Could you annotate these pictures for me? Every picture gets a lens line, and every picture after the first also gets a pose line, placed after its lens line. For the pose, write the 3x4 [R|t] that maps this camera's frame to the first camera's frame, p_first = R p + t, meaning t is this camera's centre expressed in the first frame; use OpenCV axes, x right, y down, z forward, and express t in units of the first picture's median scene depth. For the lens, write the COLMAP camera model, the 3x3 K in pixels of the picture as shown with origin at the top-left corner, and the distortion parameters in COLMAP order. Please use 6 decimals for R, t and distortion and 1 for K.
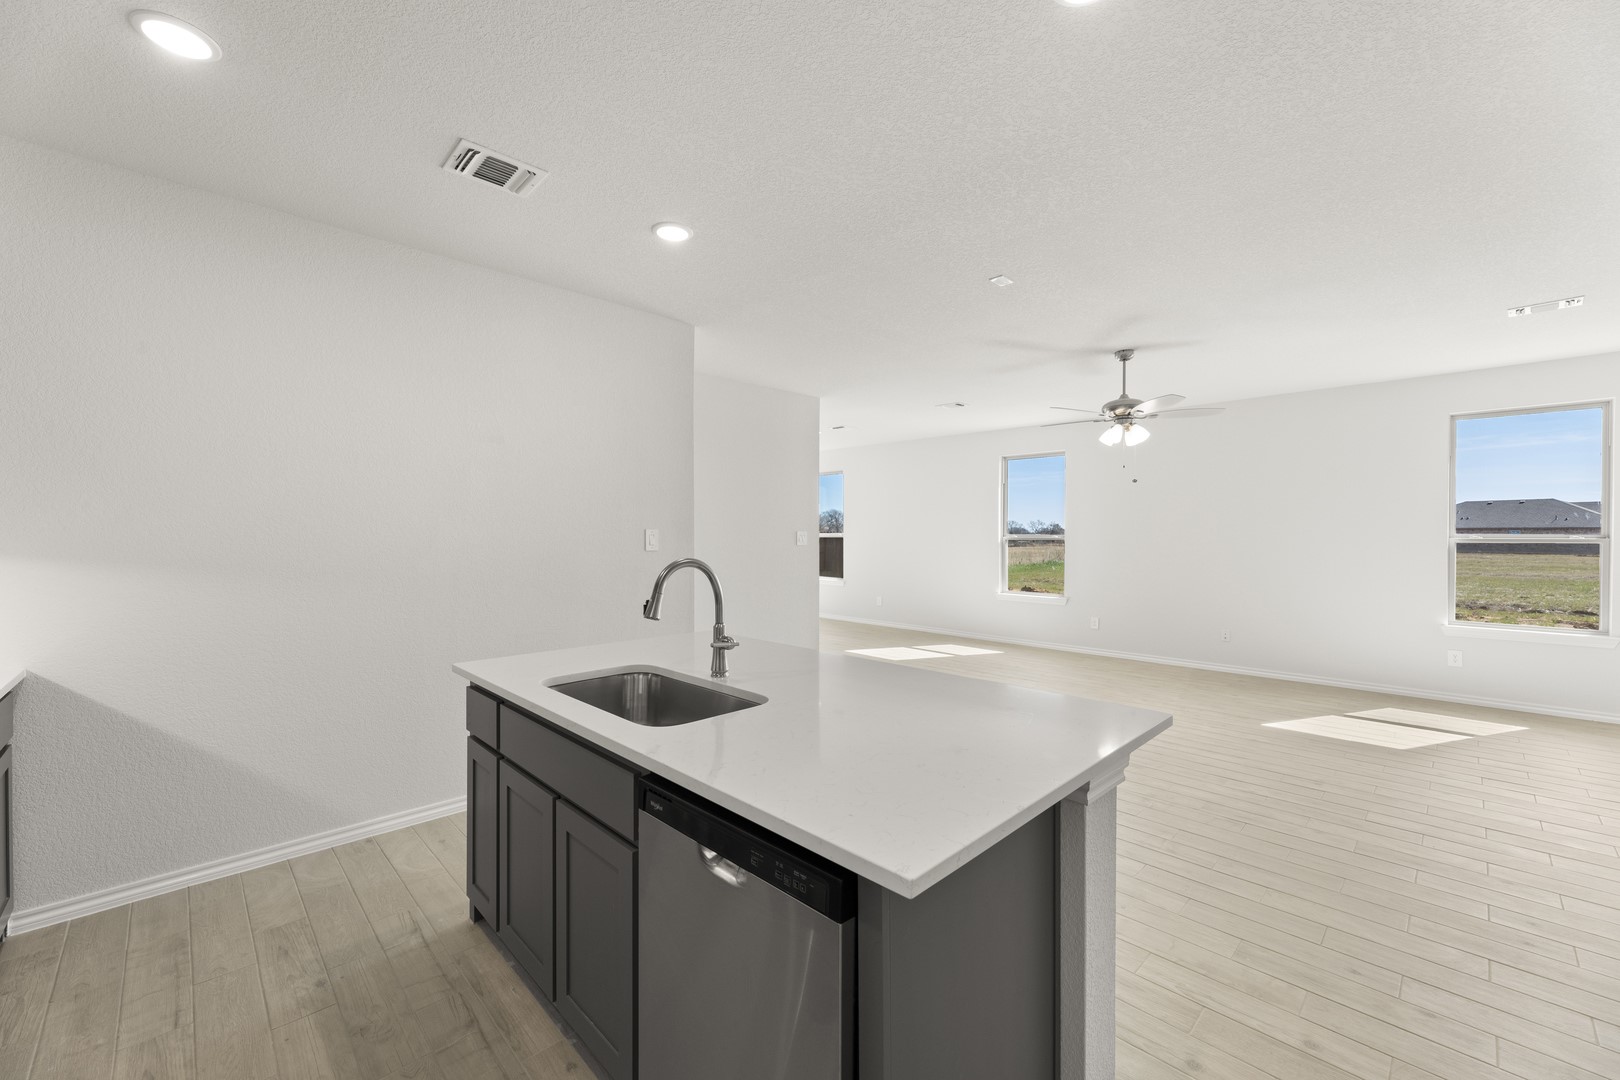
lens RADIAL K [[645.9, 0, 814.1], [0, 645.9, 529.5], [0, 0, 1]] dist [-0.001513, -0.000044]
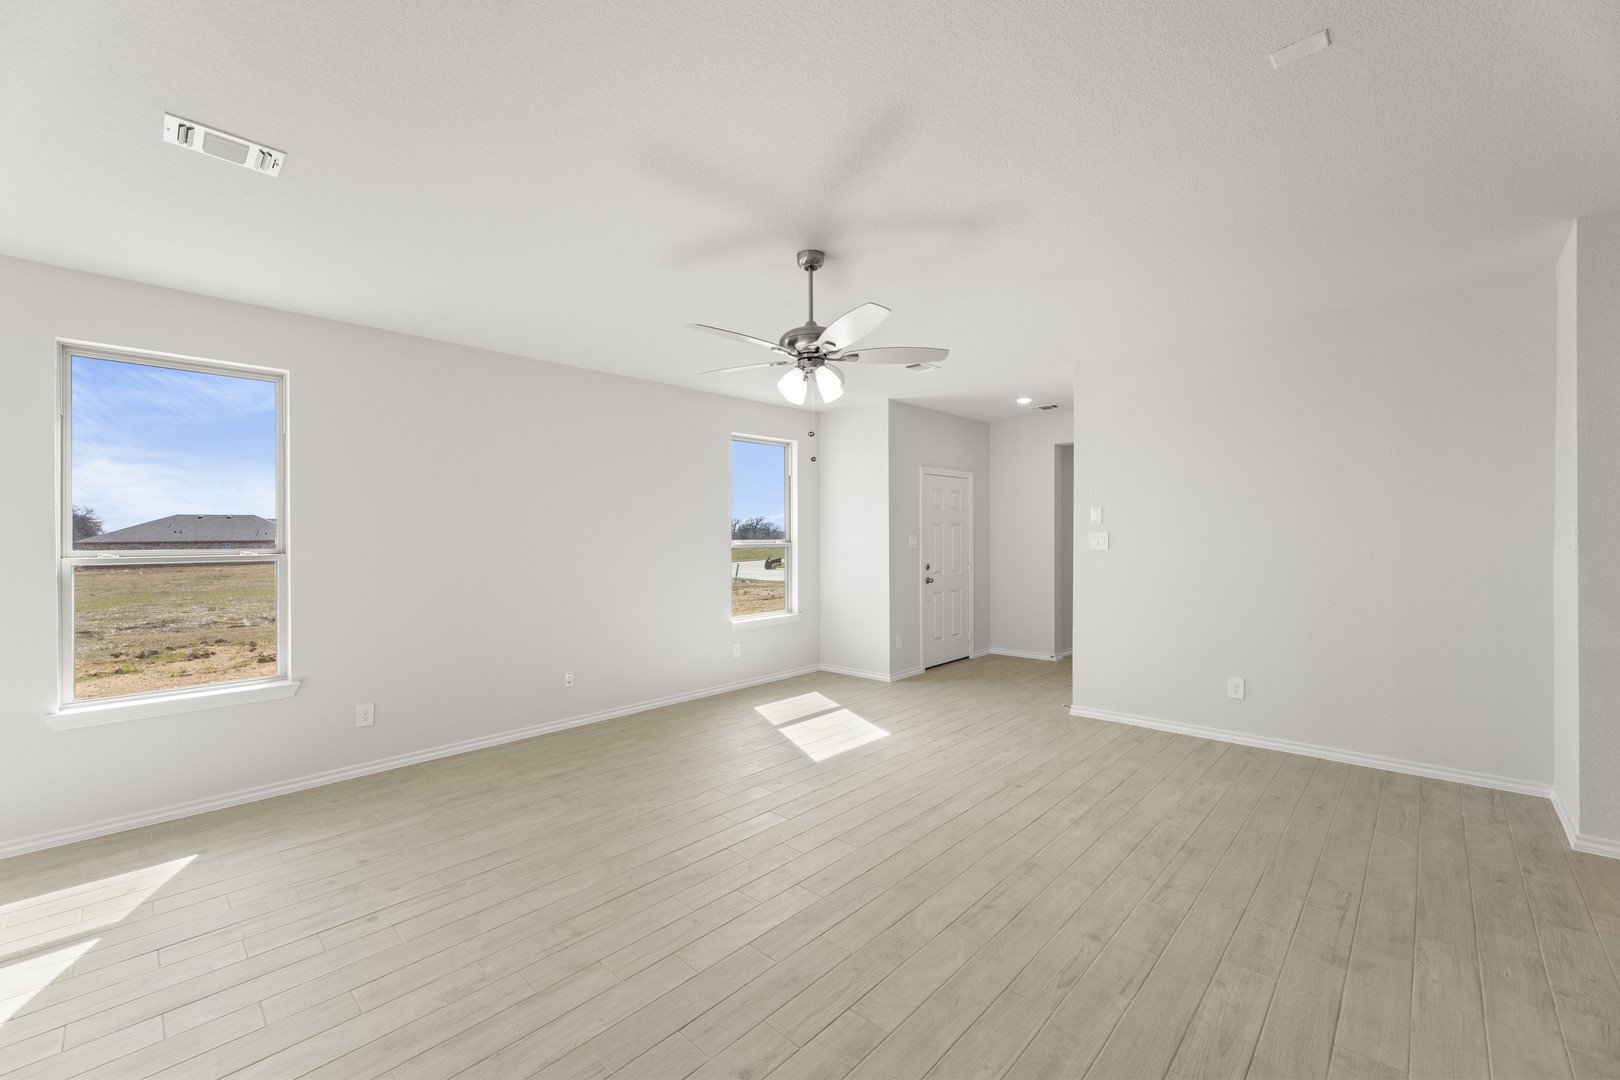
lens RADIAL K [[645.9, 0, 800.3], [0, 645.9, 542.1], [0, 0, 1]] dist [-0.001513, -0.000044]
pose [[-0.016717, -0.004537, 0.999850, -0.102848], [0.005663, 0.999973, 0.004633, 0.004409], [-0.999844, 0.005740, -0.016691, 0.657496]]
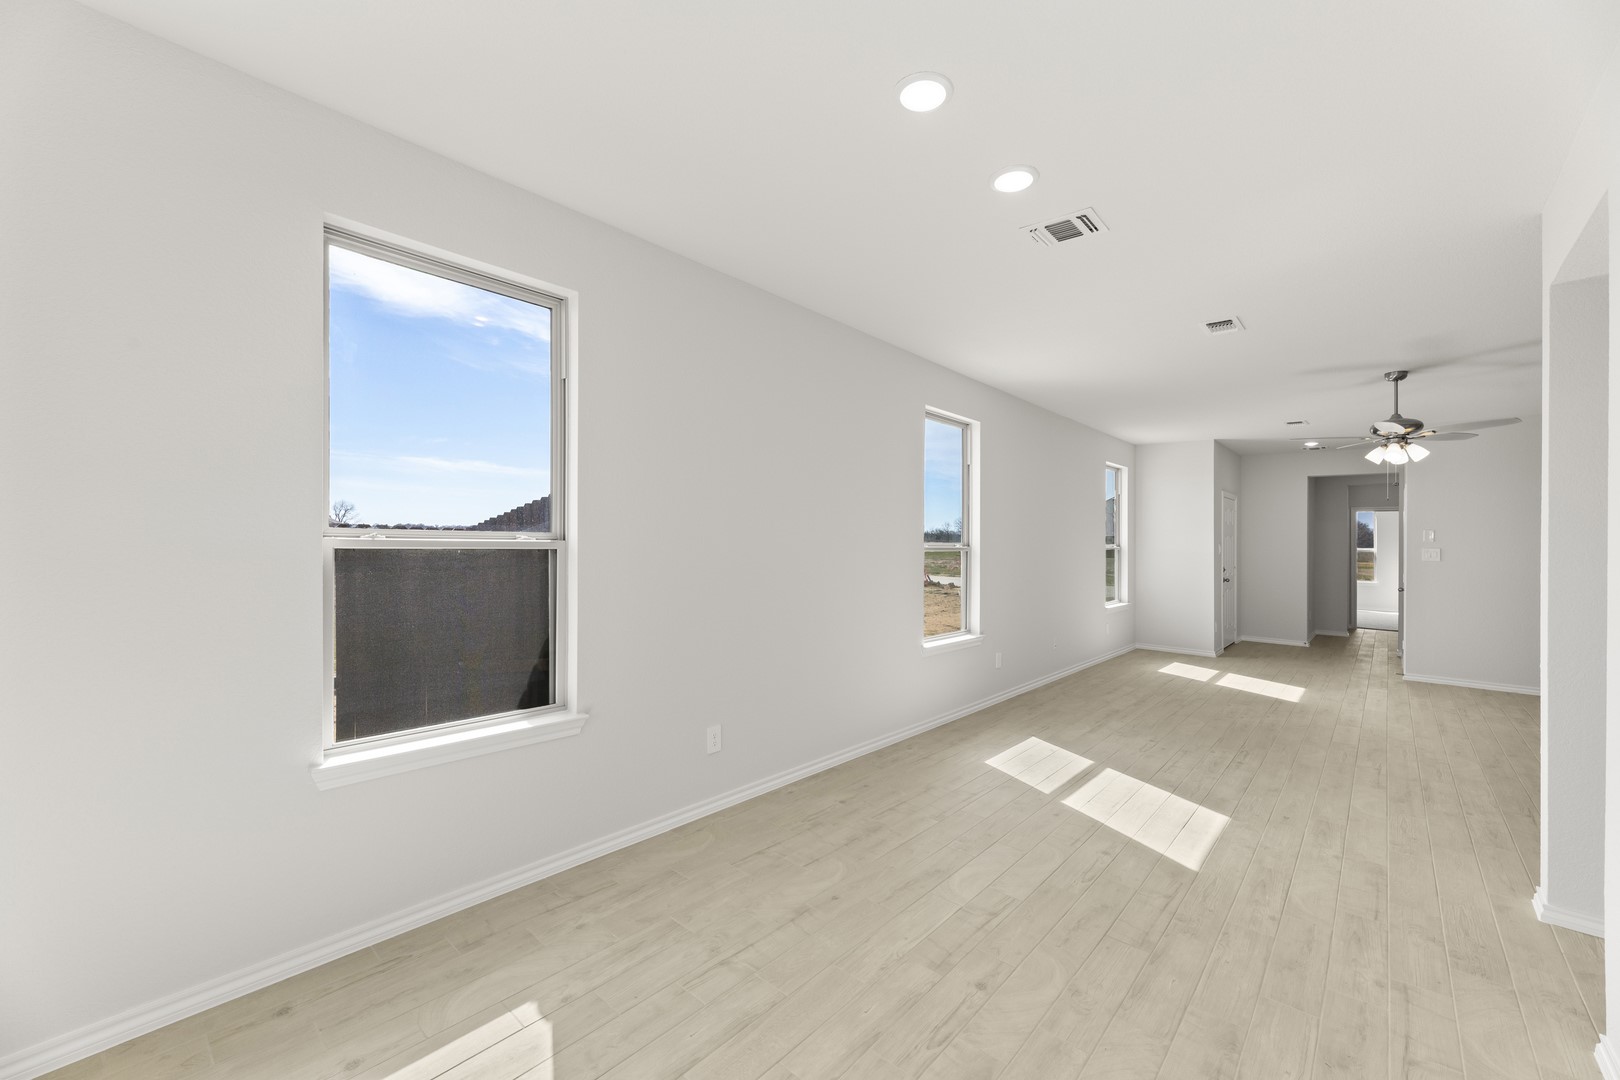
lens RADIAL K [[645.9, 0, 793.2], [0, 645.9, 547.2], [0, 0, 1]] dist [-0.001513, -0.000044]
pose [[-0.048791, -0.016063, 0.998680, -0.322504], [-0.026695, 0.999534, 0.014773, 0.007492], [-0.998452, -0.025939, -0.049197, 1.303878]]
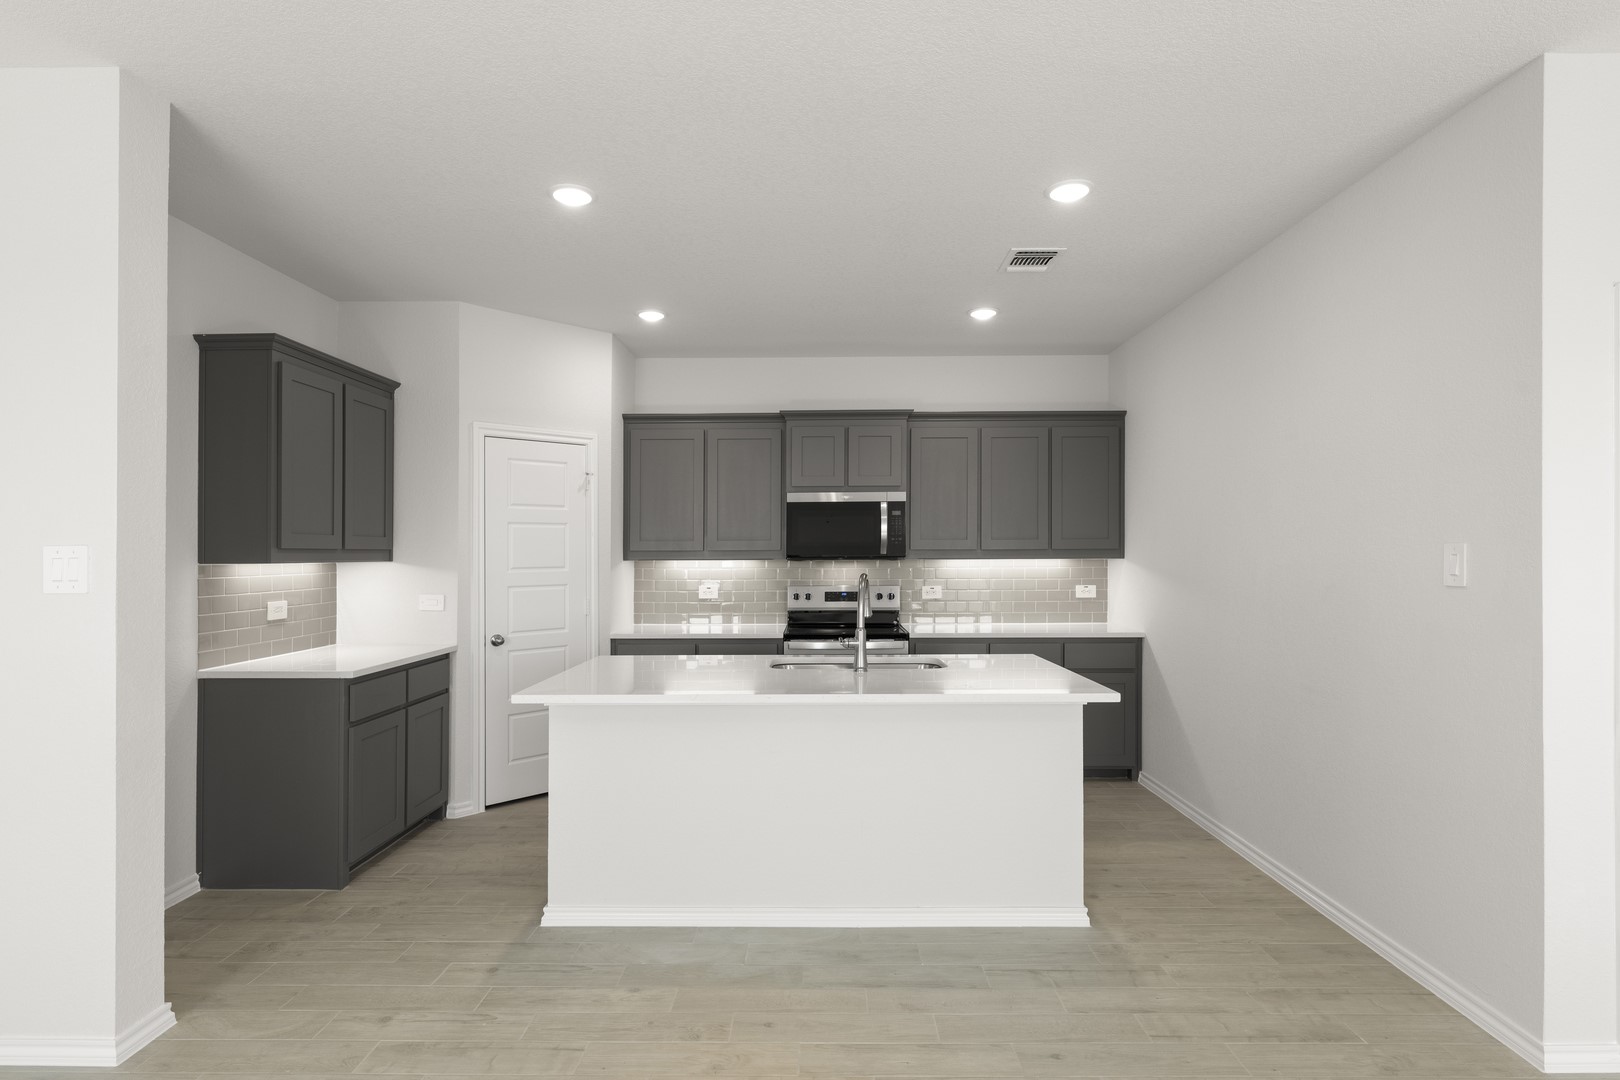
lens RADIAL K [[826.6, 0, 813.8], [0, 826.6, 562.7], [0, 0, 1]] dist [0.000672, 0.000612]
pose [[-0.715913, 0.008366, -0.698139, 0.298979], [0.009792, 0.999950, 0.001942, 0.005251], [0.698120, -0.005446, -0.715960, 0.597793]]
